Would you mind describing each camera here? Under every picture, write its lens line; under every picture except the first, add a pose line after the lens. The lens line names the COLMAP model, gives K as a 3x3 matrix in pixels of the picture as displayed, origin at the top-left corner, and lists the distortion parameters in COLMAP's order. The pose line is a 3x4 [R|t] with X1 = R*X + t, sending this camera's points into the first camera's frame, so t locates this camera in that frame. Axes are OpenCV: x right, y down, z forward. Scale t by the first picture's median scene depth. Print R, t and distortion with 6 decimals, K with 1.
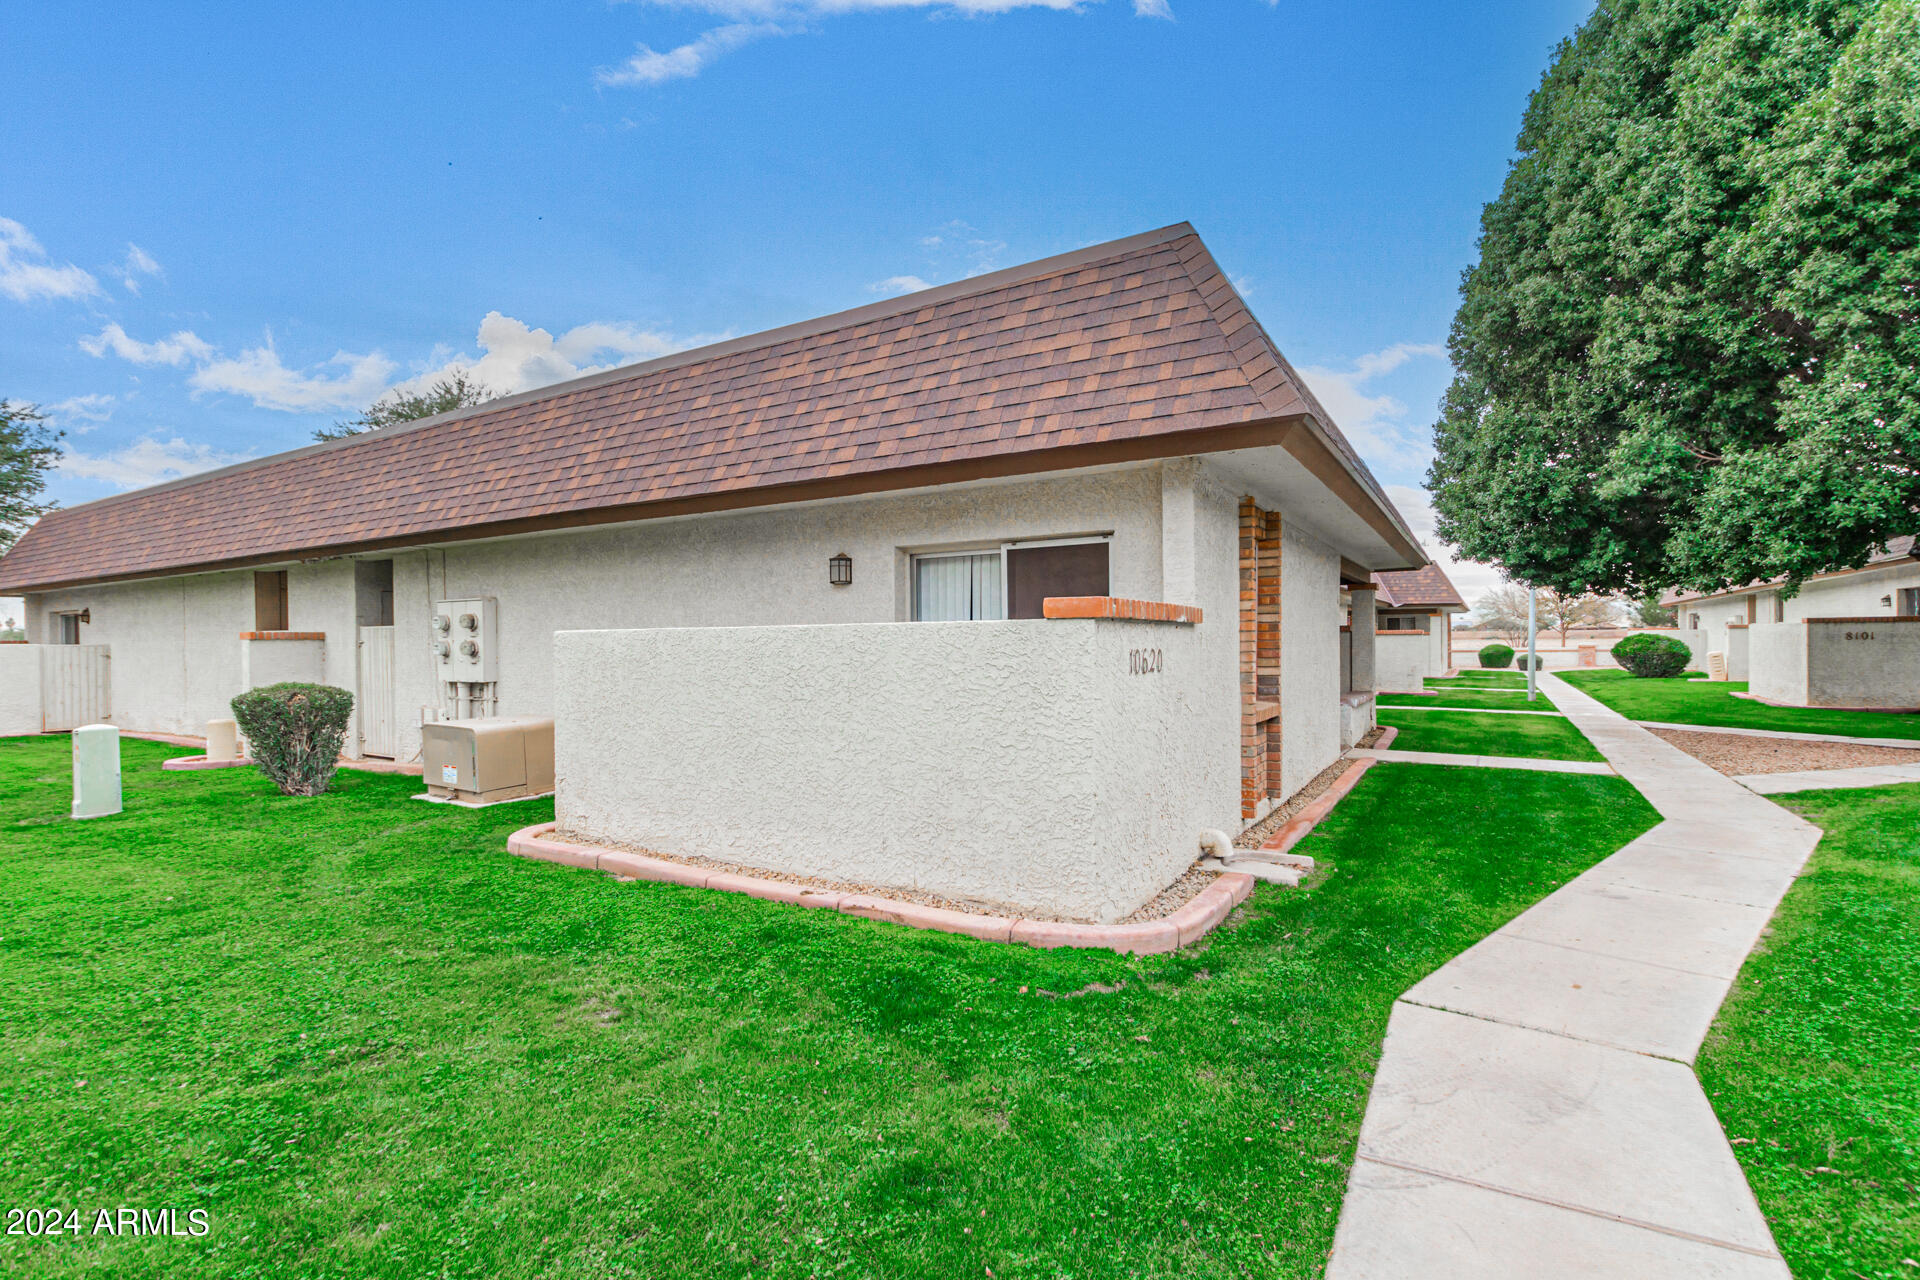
lens RADIAL K [[877.9, 0, 980.0], [0, 877.9, 649.3], [0, 0, 1]] dist [0.007745, -0.003865]
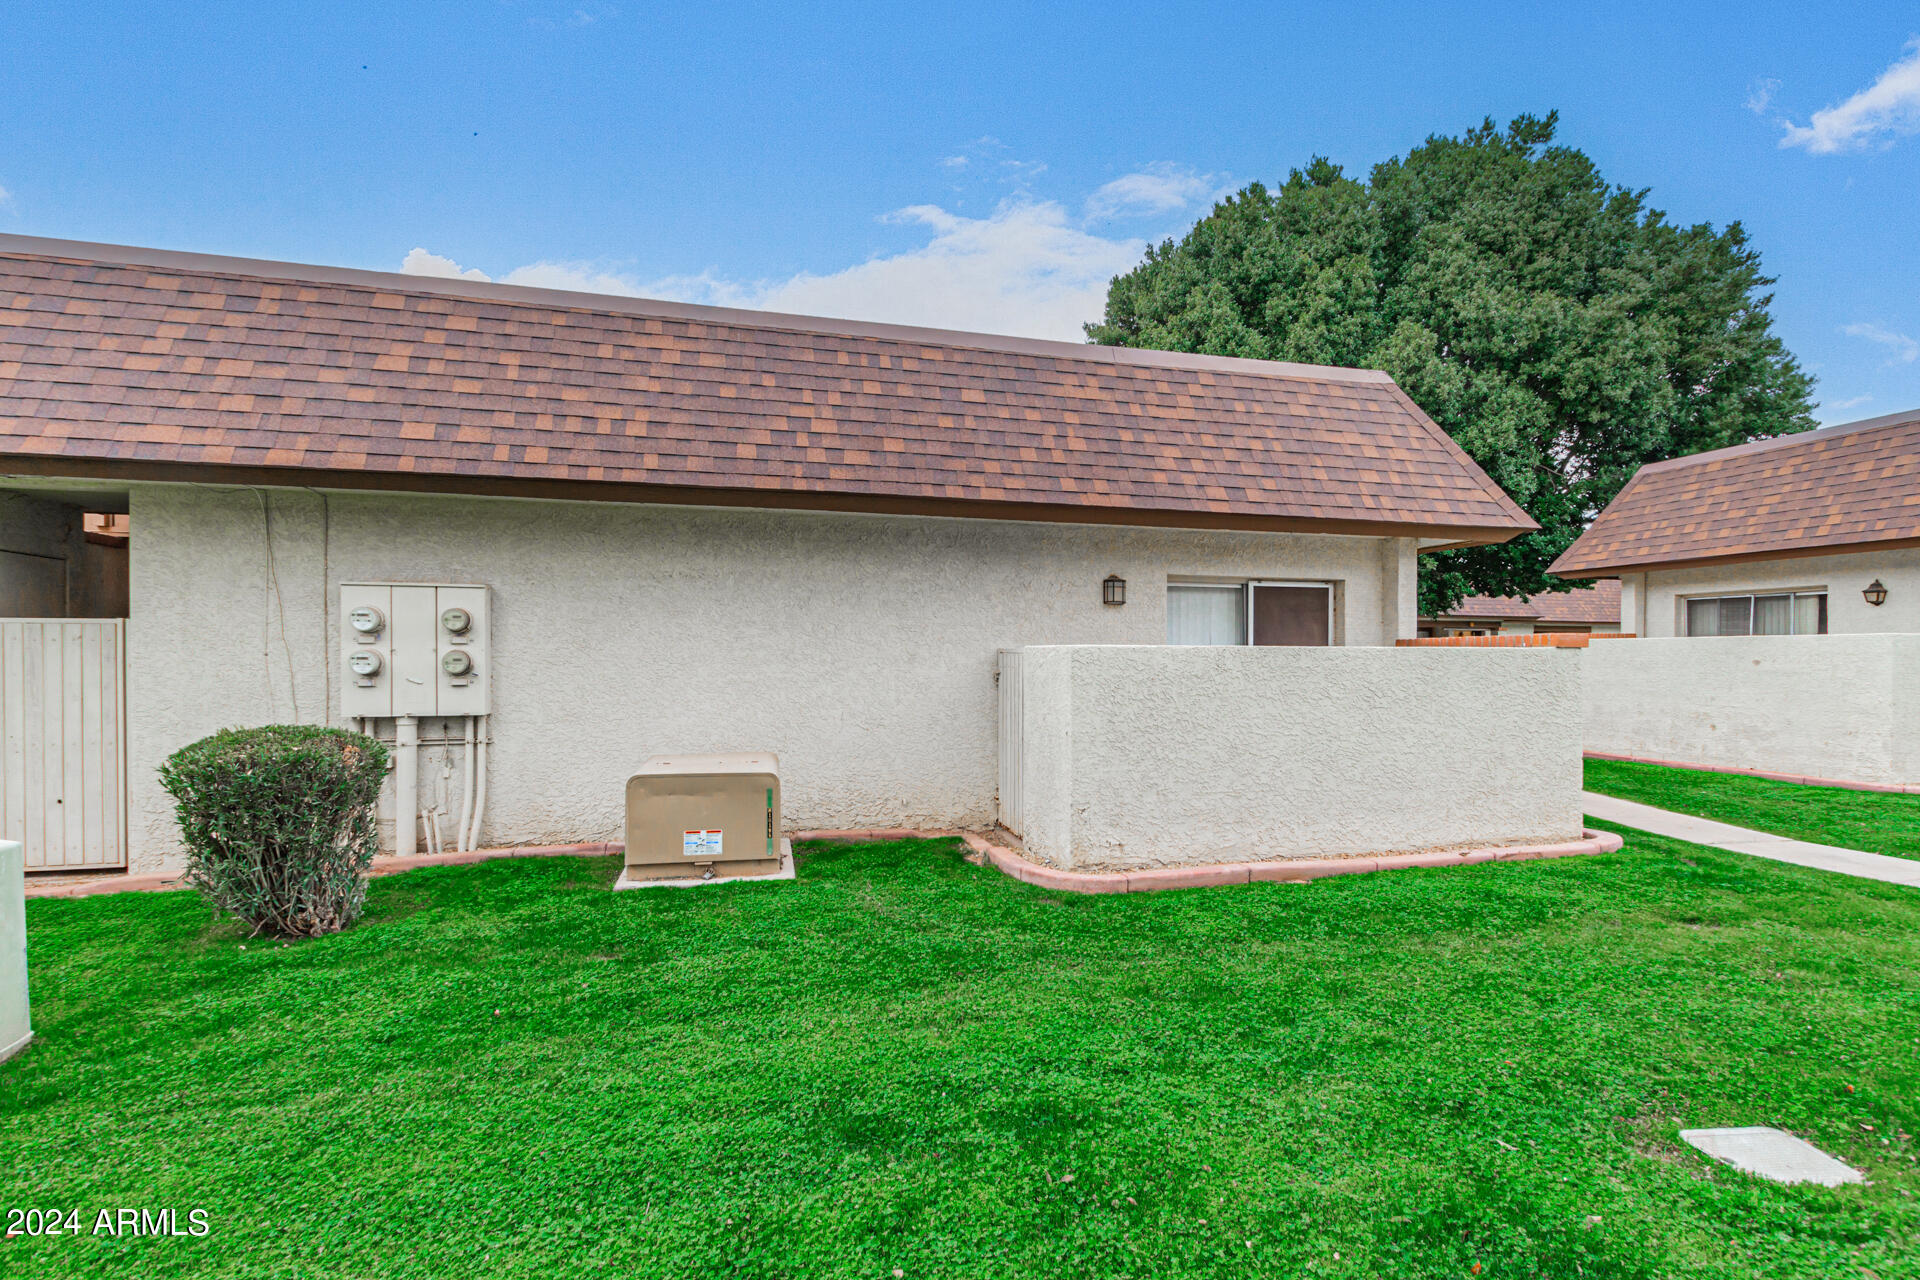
lens RADIAL K [[877.9, 0, 962.3], [0, 877.9, 659.5], [0, 0, 1]] dist [0.007745, -0.003865]
pose [[0.701168, 0.007853, 0.712952, -1.057812], [-0.002714, 0.999961, -0.008346, 0.001464], [-0.712991, 0.003917, 0.701163, 0.395526]]
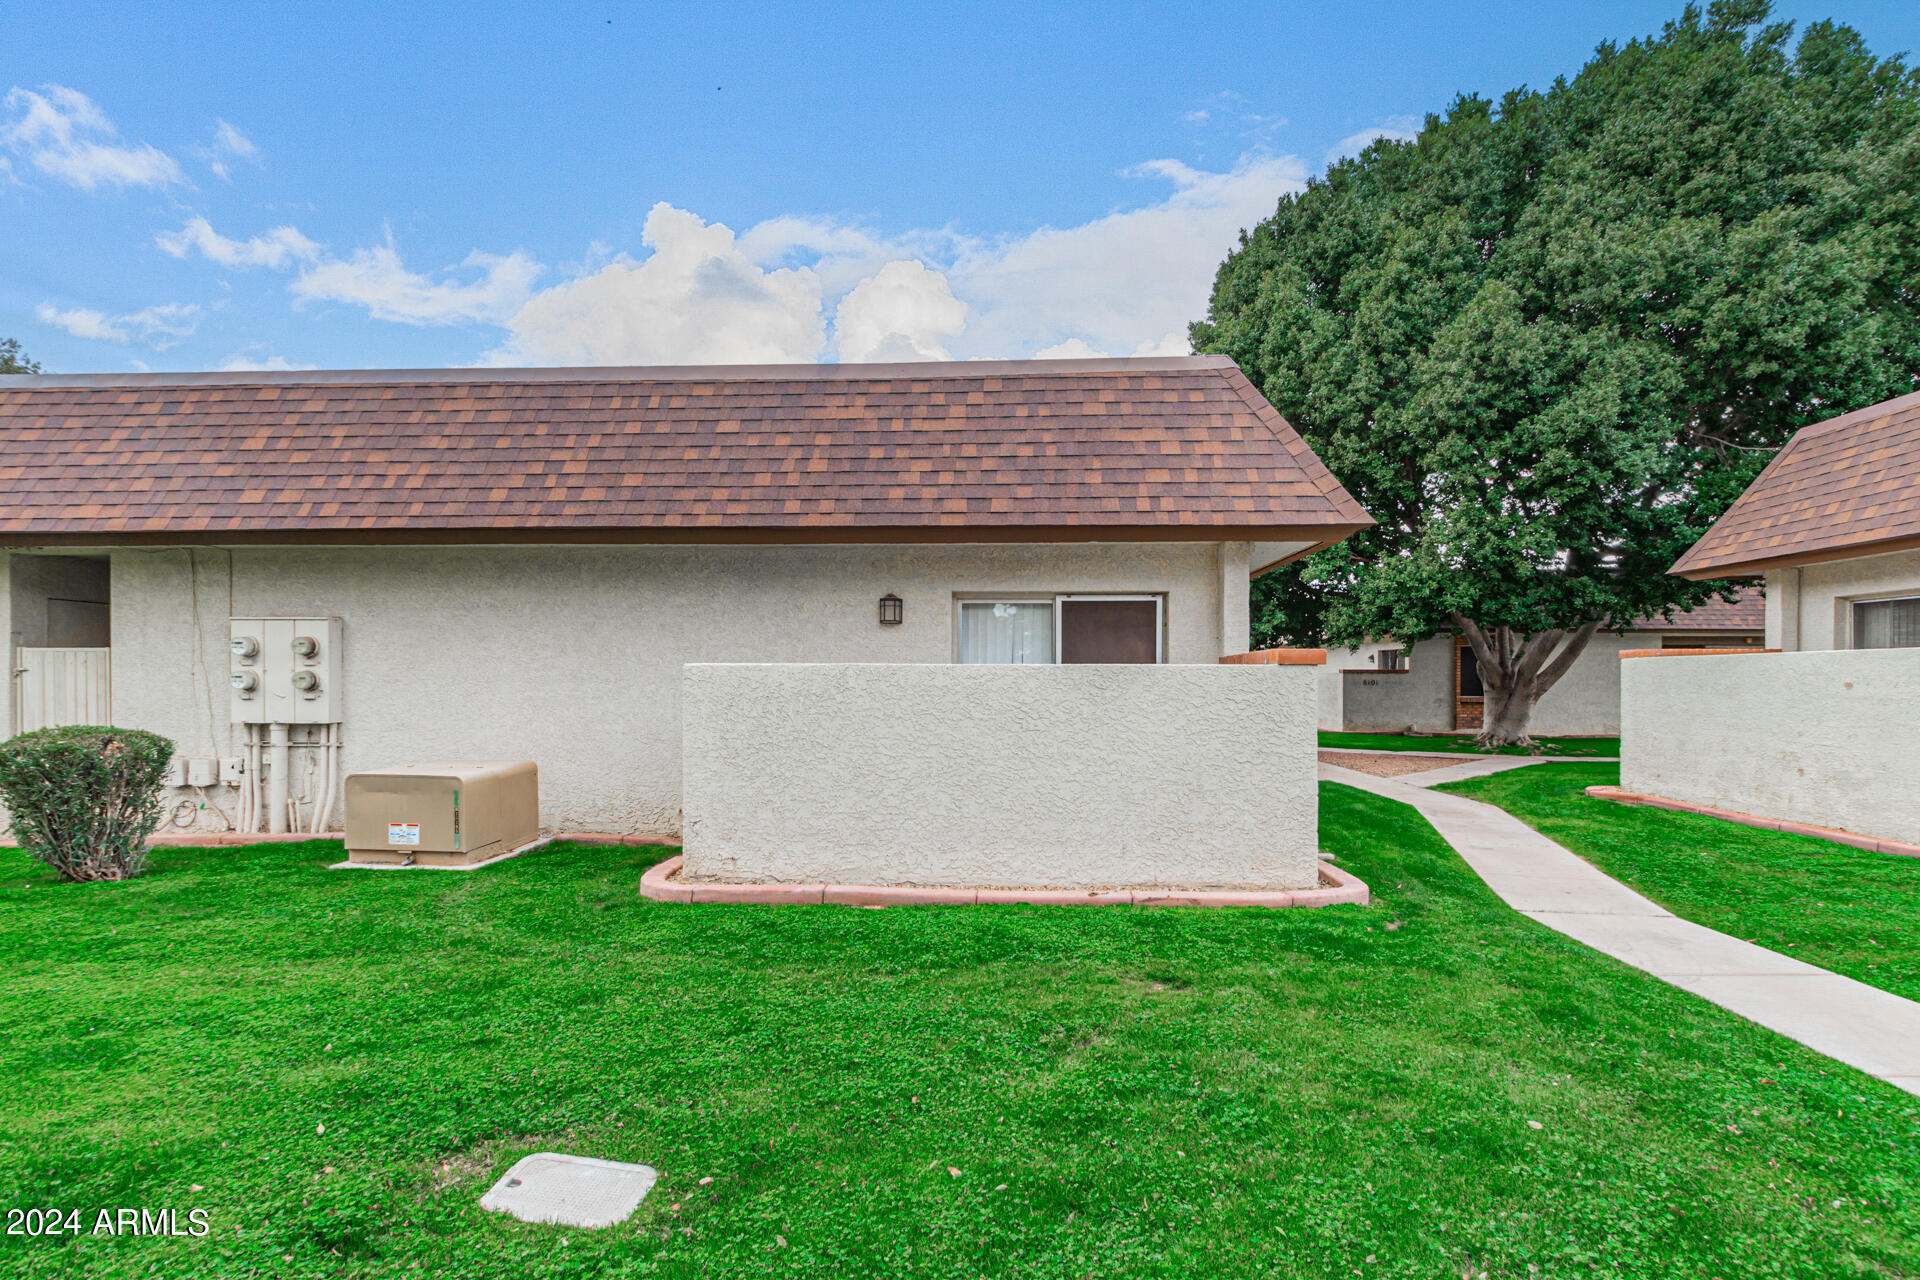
lens RADIAL K [[877.9, 0, 971.8], [0, 877.9, 695.6], [0, 0, 1]] dist [0.007745, -0.003865]
pose [[0.886007, 0.003249, 0.463660, -0.568325], [-0.007197, 0.999951, 0.006747, 0.003923], [-0.463616, -0.009315, 0.885987, 0.025360]]
